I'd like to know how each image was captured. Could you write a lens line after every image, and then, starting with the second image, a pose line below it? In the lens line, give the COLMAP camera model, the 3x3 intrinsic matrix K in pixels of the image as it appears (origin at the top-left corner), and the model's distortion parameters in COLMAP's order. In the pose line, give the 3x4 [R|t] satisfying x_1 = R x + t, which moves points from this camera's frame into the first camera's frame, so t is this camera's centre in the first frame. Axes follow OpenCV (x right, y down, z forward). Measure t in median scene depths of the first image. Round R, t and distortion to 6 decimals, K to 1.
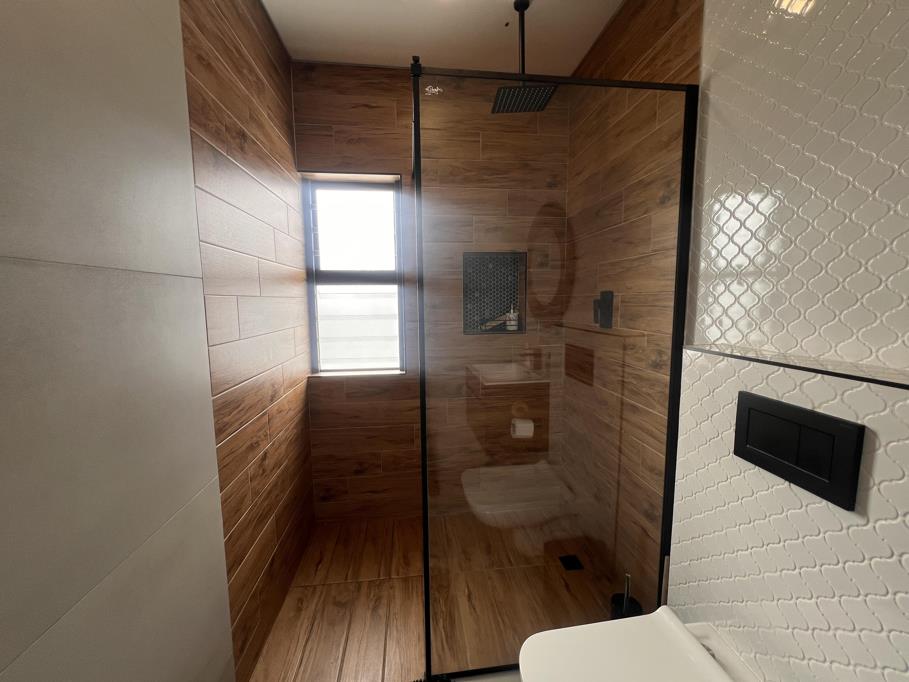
lens RADIAL K [[361.6, 0, 454.1], [0, 361.6, 339.1], [0, 0, 1]] dist [-0.001165, 0.000224]
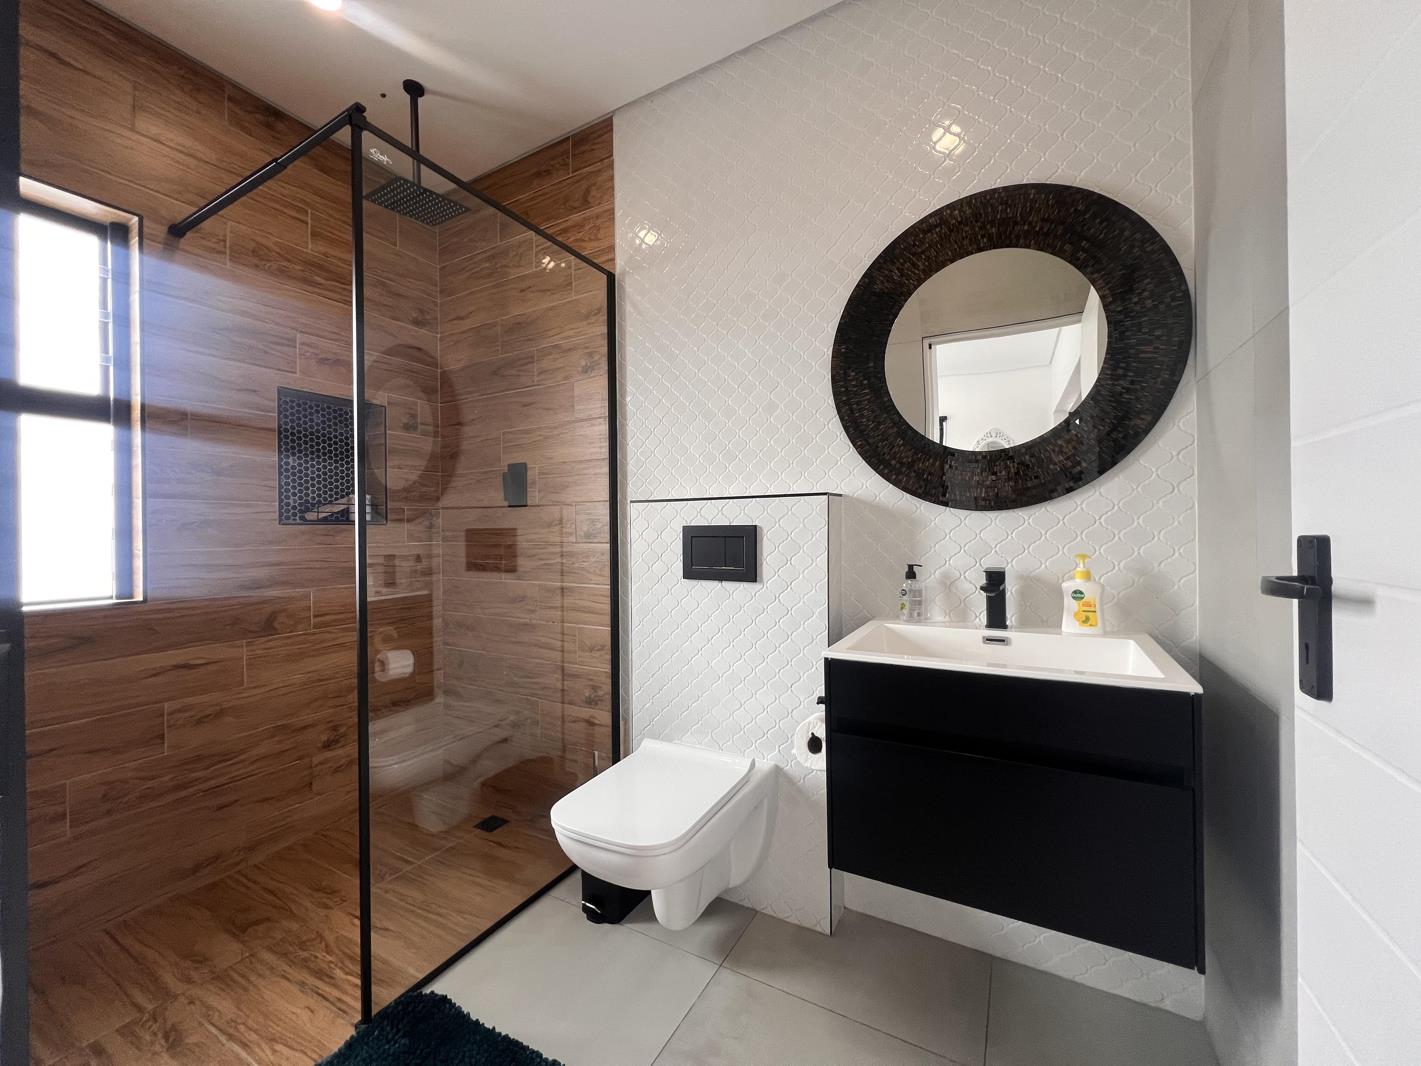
lens RADIAL K [[565.3, 0, 709.9], [0, 565.3, 530.0], [0, 0, 1]] dist [-0.001165, 0.000224]
pose [[0.585943, 0.003064, 0.810347, -0.407678], [0.093376, 0.993077, -0.071273, 0.168562], [-0.804955, 0.117429, 0.581600, -0.115989]]
